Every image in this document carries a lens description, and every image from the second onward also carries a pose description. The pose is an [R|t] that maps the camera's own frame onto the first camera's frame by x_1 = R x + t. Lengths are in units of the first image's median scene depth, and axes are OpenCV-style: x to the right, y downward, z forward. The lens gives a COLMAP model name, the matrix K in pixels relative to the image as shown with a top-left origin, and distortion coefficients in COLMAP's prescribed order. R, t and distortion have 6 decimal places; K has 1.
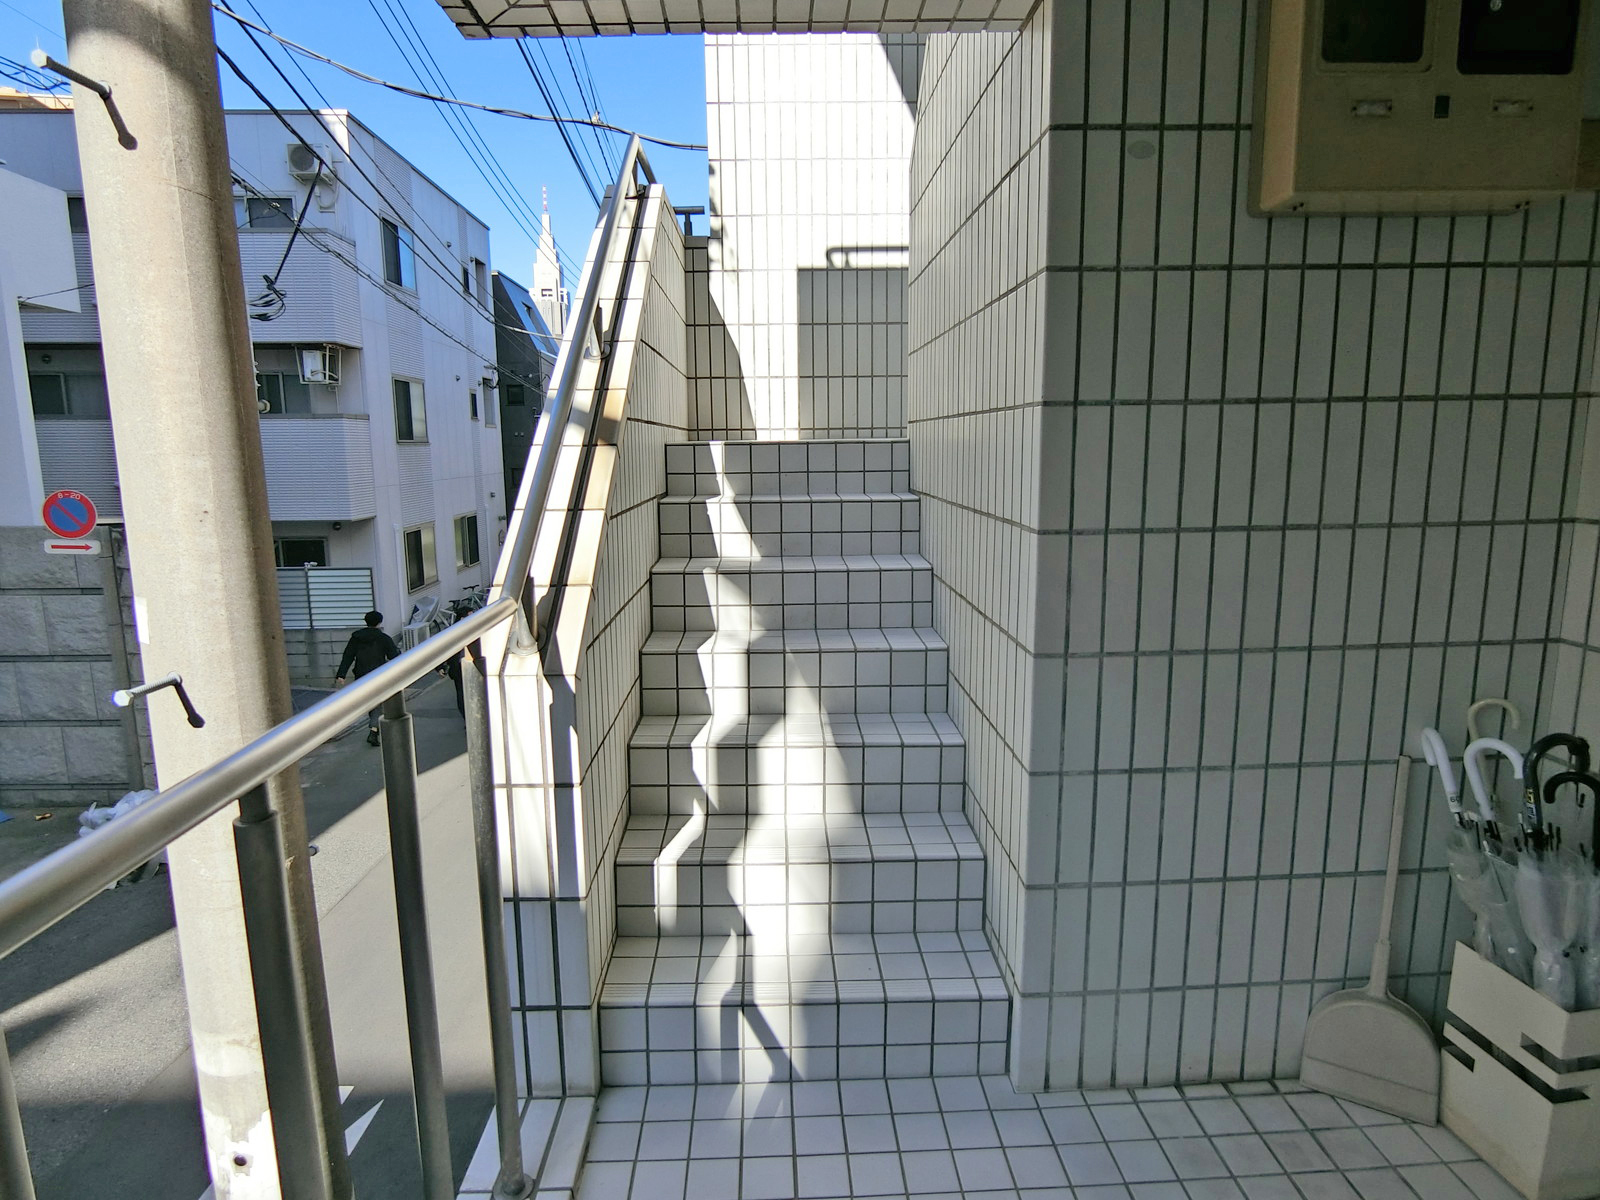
lens RADIAL K [[891.8, 0, 791.4], [0, 891.8, 598.9], [0, 0, 1]] dist [0.001450, -0.000141]
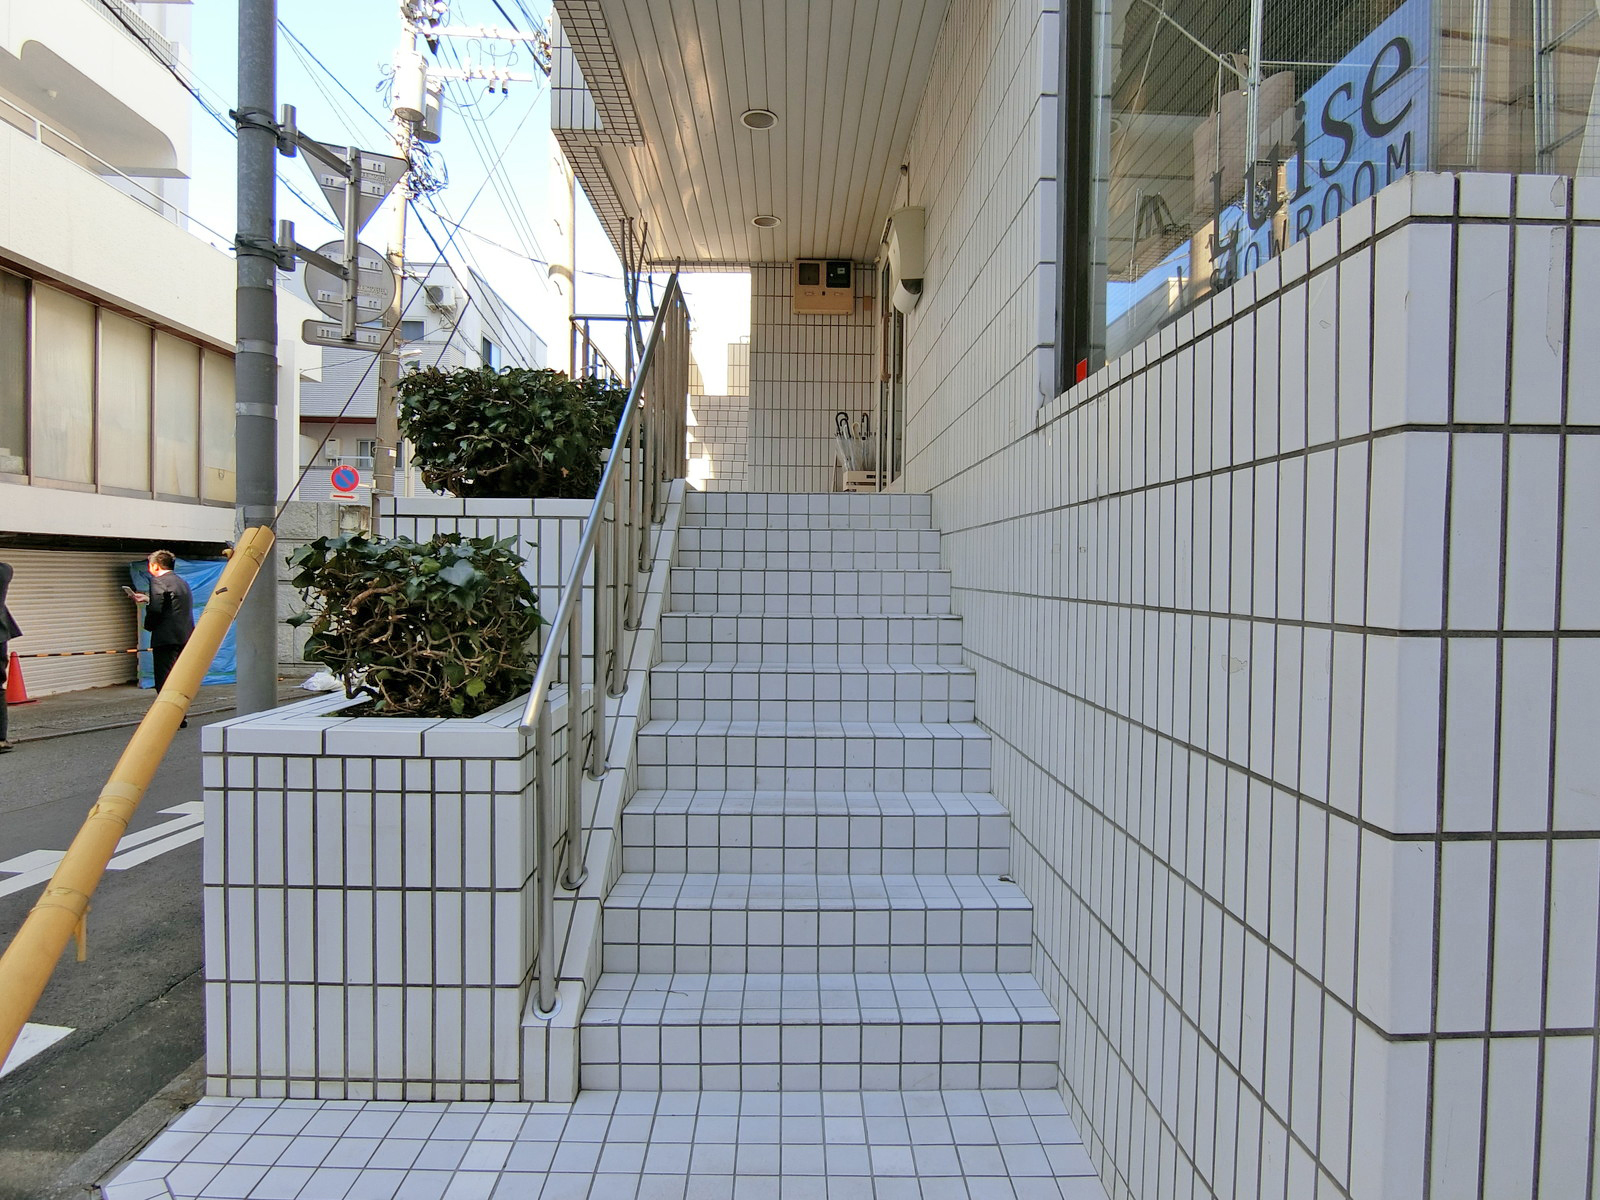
lens RADIAL K [[891.8, 0, 809.6], [0, 891.8, 596.5], [0, 0, 1]] dist [0.001450, -0.000141]
pose [[0.999835, 0.013409, -0.012228, 0.629268], [-0.014925, 0.990907, -0.133715, 1.535603], [0.010324, 0.133875, 0.990944, -3.175723]]
